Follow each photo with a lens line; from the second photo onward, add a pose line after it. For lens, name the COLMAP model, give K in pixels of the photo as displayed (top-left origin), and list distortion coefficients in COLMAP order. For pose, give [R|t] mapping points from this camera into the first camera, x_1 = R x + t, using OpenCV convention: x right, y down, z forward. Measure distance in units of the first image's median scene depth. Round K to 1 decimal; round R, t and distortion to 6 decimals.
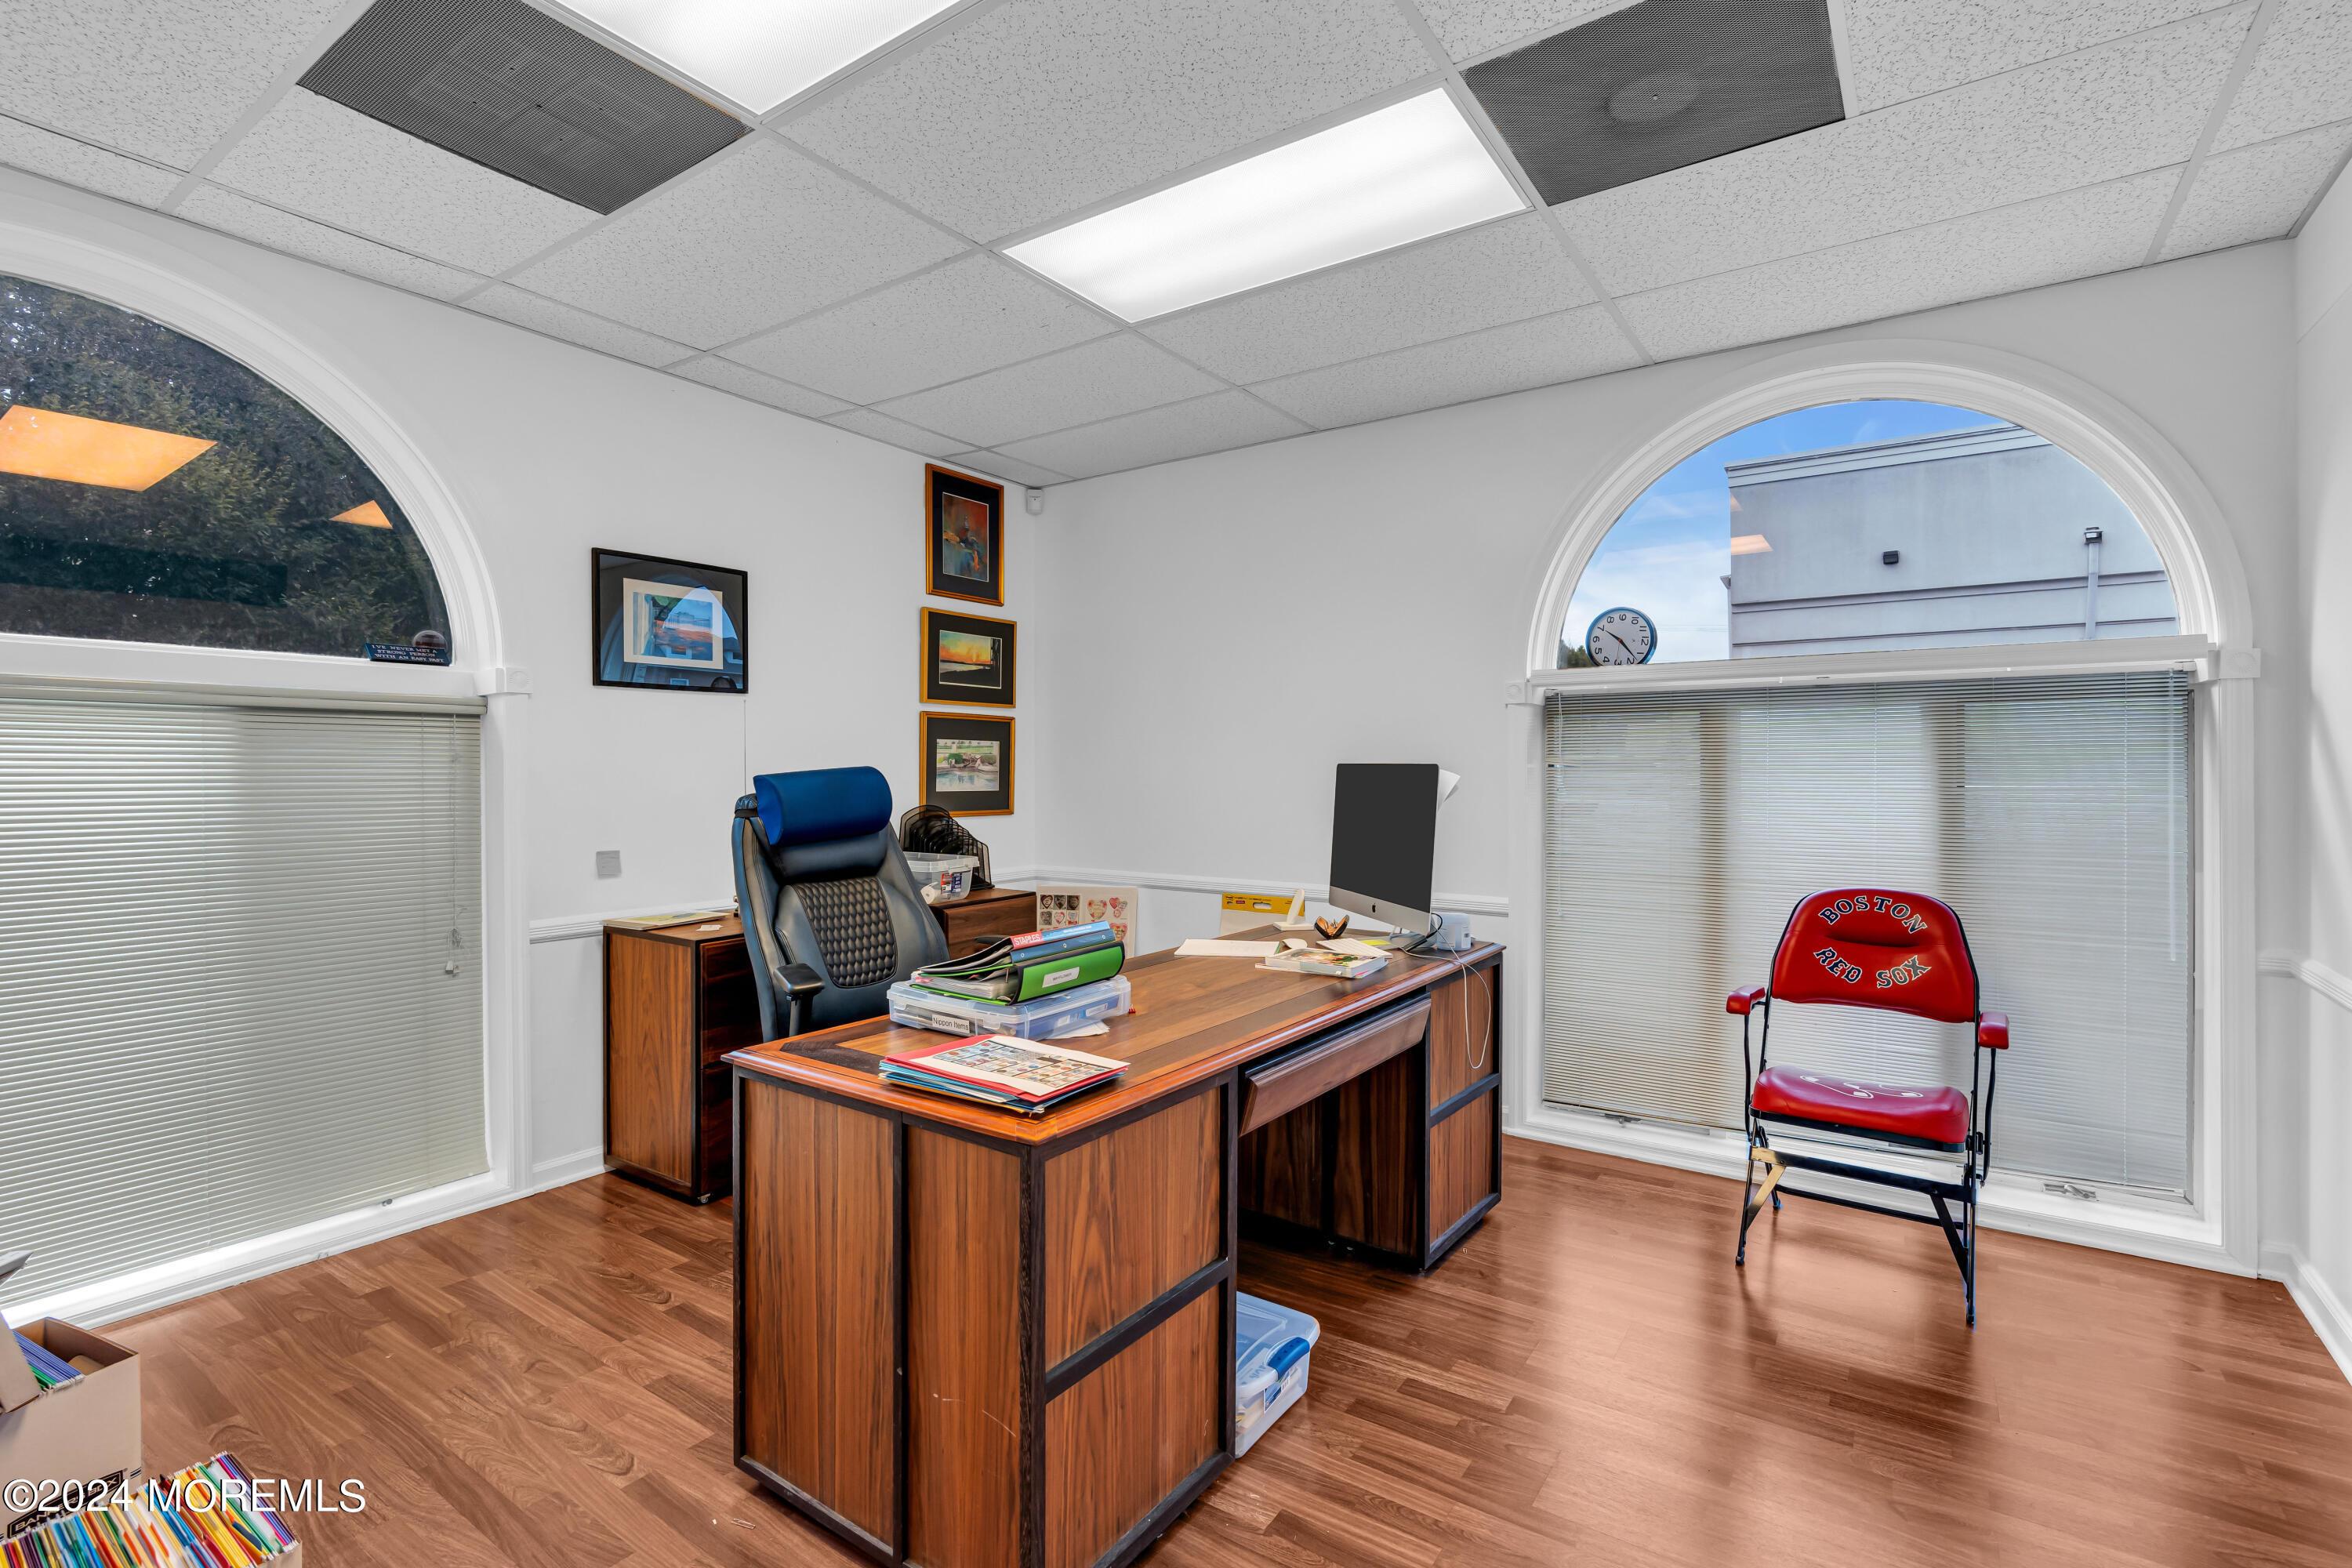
lens RADIAL K [[1074.6, 0, 1196.8], [0, 1074.6, 767.6], [0, 0, 1]] dist [0.003733, -0.000549]
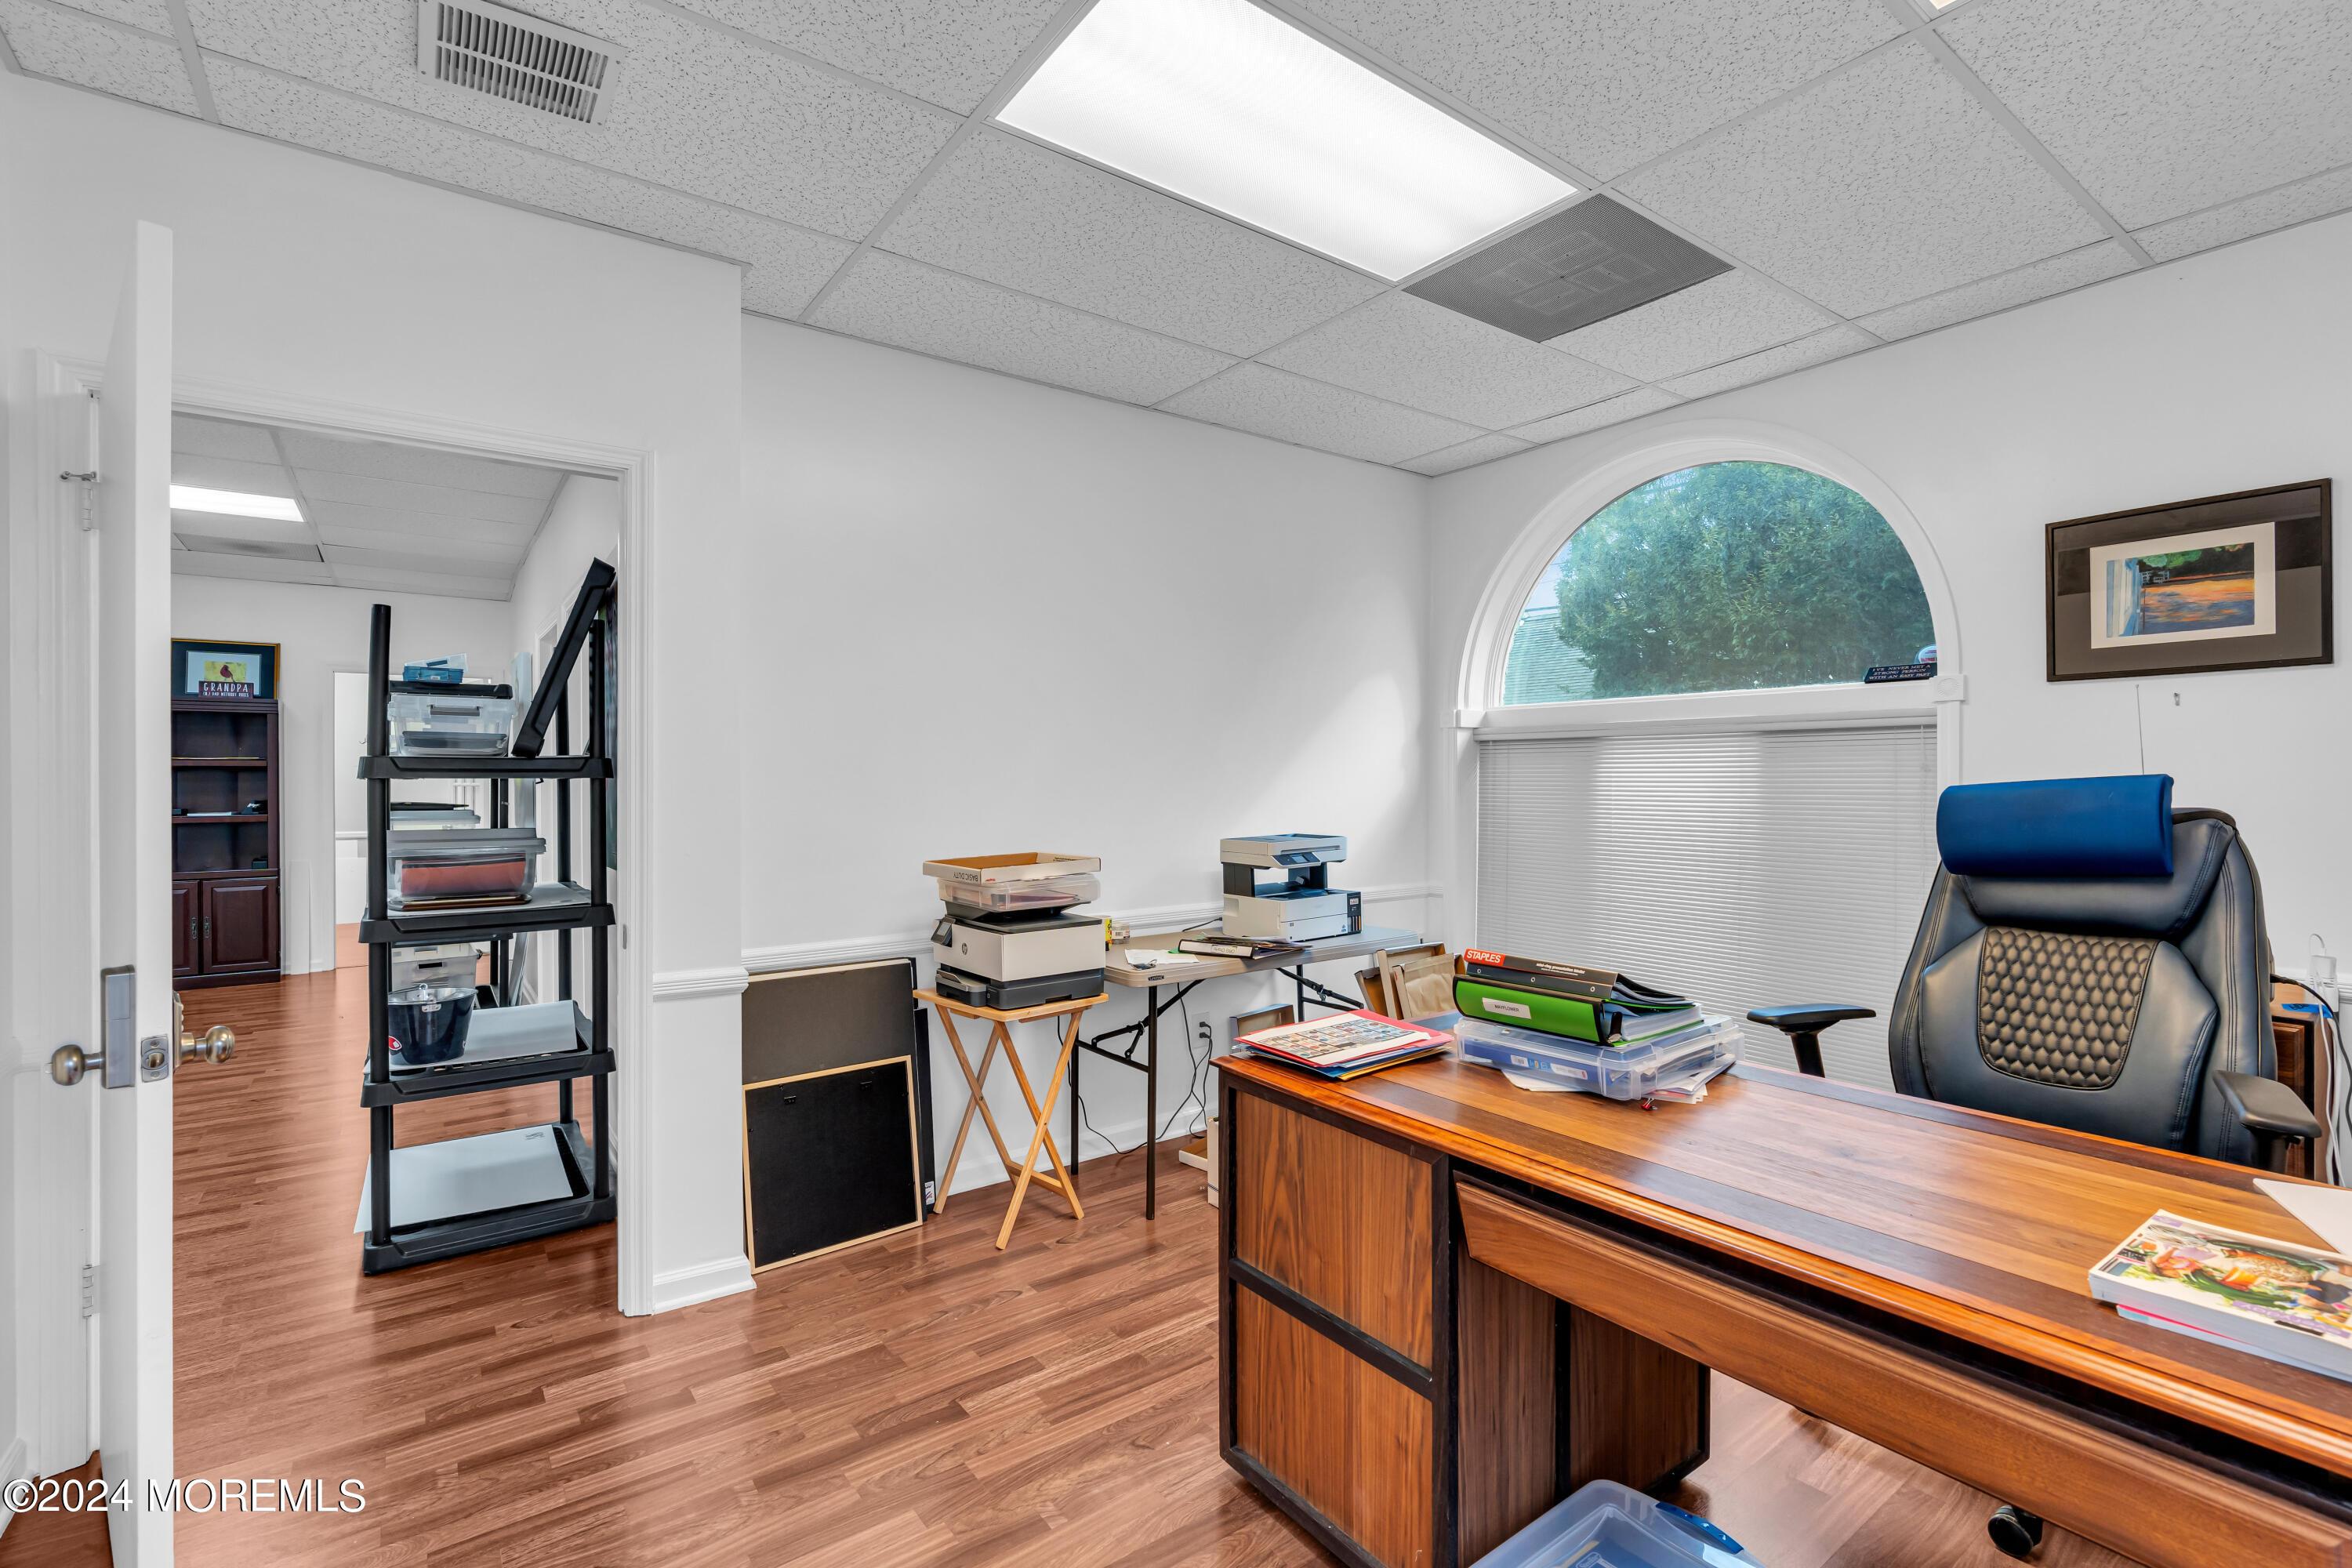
lens RADIAL K [[1074.6, 0, 1184.8], [0, 1074.6, 774.7], [0, 0, 1]] dist [0.003733, -0.000549]
pose [[-0.340406, -0.002294, -0.940276, 0.542449], [0.003195, 0.999988, -0.003596, -0.000316], [0.940273, -0.004229, -0.340395, 0.695431]]
